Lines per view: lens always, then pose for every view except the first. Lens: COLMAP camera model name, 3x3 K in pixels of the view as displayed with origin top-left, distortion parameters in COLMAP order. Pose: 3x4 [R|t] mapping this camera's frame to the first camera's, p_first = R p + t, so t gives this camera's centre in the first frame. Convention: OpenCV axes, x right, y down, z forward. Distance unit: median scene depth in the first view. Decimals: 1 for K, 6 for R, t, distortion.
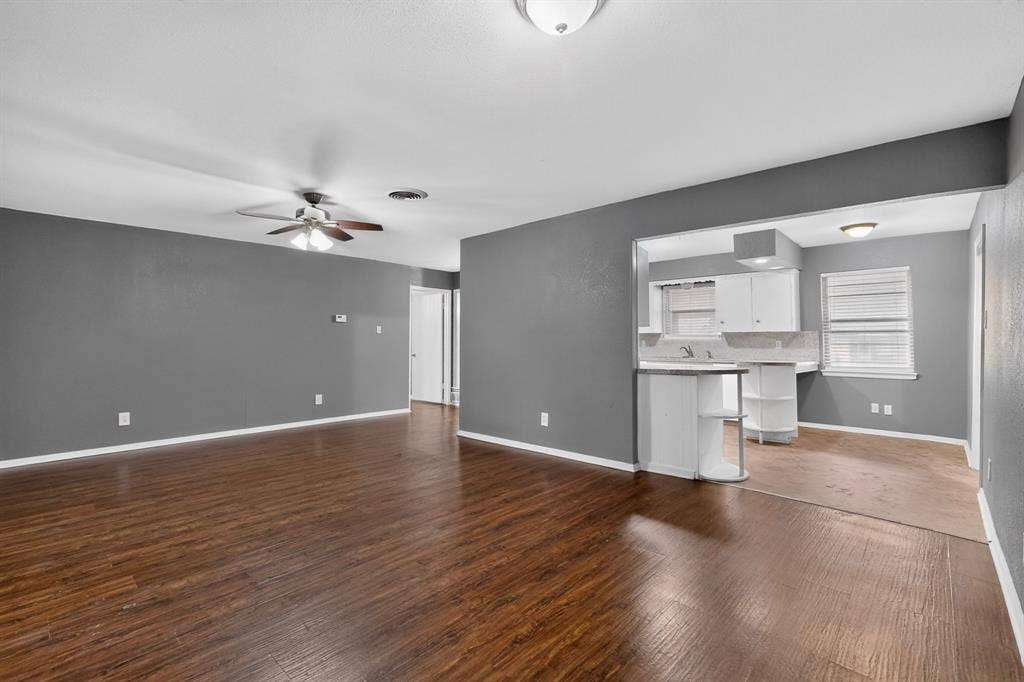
lens RADIAL K [[451.5, 0, 510.3], [0, 451.5, 345.4], [0, 0, 1]] dist [-0.004855, -0.000294]
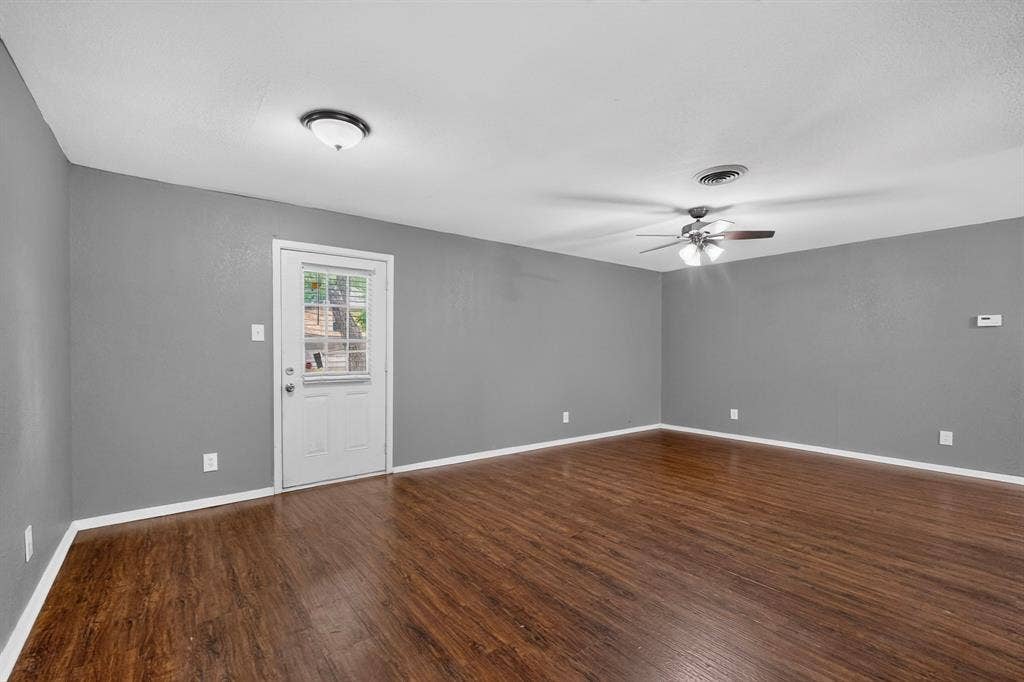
lens RADIAL K [[451.5, 0, 510.3], [0, 451.5, 345.4], [0, 0, 1]] dist [-0.004855, -0.000294]
pose [[-0.155552, -0.008386, -0.987792, 0.779224], [-0.018673, 0.999810, -0.005547, -0.016278], [0.987651, 0.017582, -0.155679, 0.896262]]
